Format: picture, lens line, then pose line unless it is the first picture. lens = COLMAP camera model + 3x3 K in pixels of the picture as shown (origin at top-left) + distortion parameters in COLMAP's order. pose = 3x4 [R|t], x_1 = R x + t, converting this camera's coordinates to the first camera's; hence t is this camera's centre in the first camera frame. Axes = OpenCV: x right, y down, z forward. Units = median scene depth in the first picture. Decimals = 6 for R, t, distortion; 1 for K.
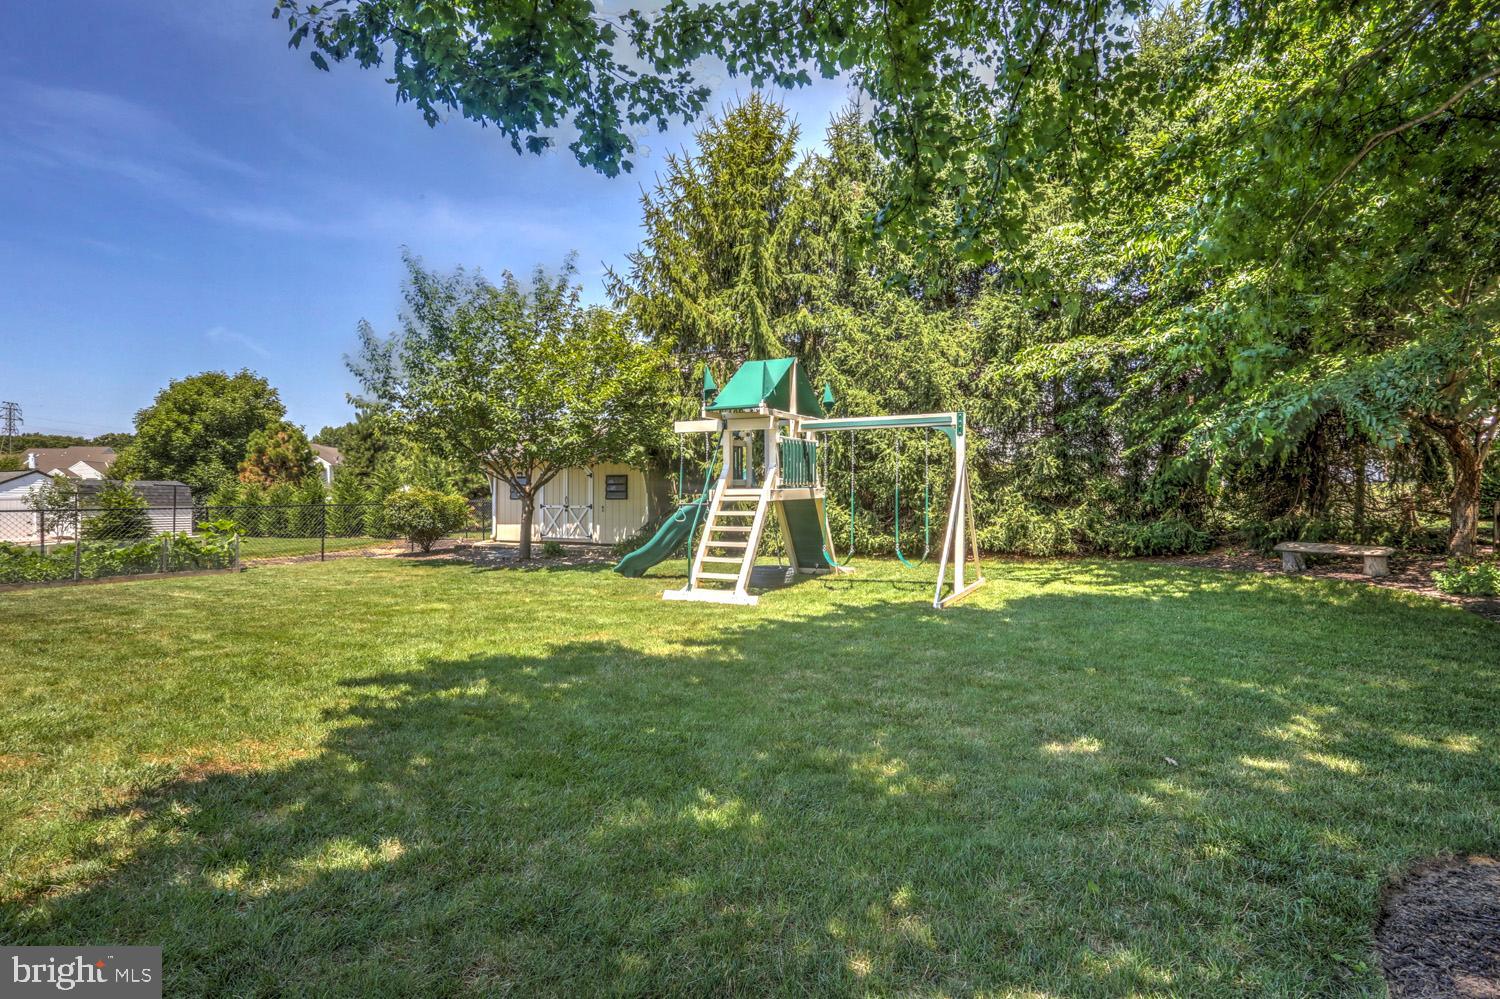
lens RADIAL K [[724.6, 0, 747.3], [0, 724.6, 499.5], [0, 0, 1]] dist [-0.070696, 0.030326]
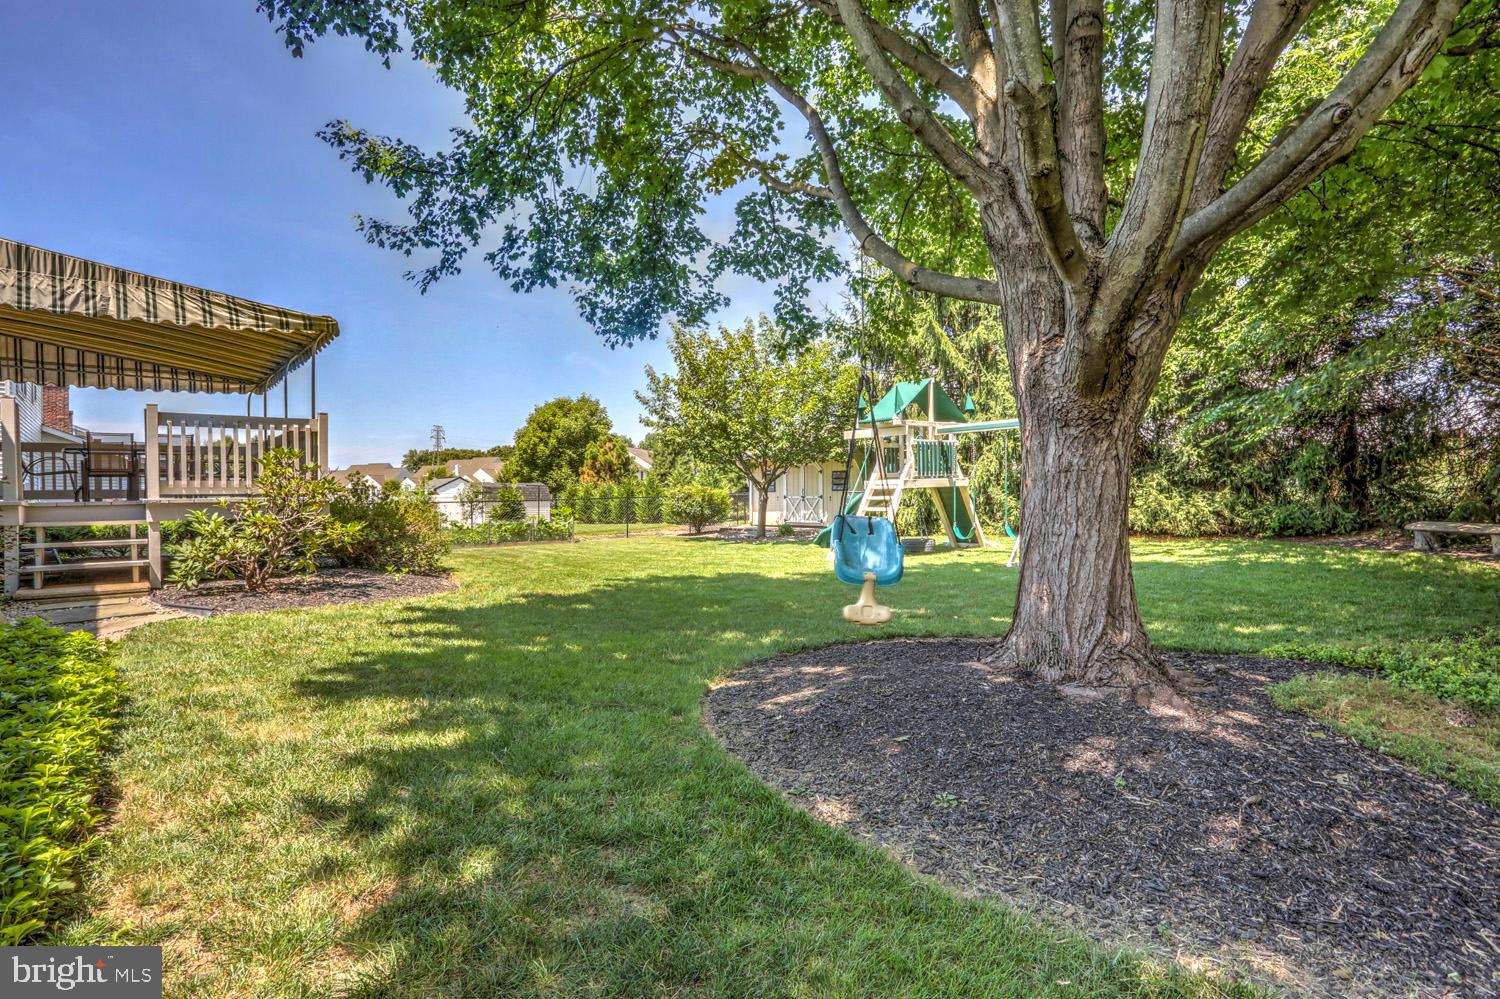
lens RADIAL K [[724.6, 0, 747.3], [0, 724.6, 499.5], [0, 0, 1]] dist [-0.070696, 0.030326]
pose [[0.918498, -0.009966, -0.395300, 0.126460], [0.013429, 0.999892, 0.005995, 0.004359], [0.395197, -0.010815, 0.918533, -0.148950]]
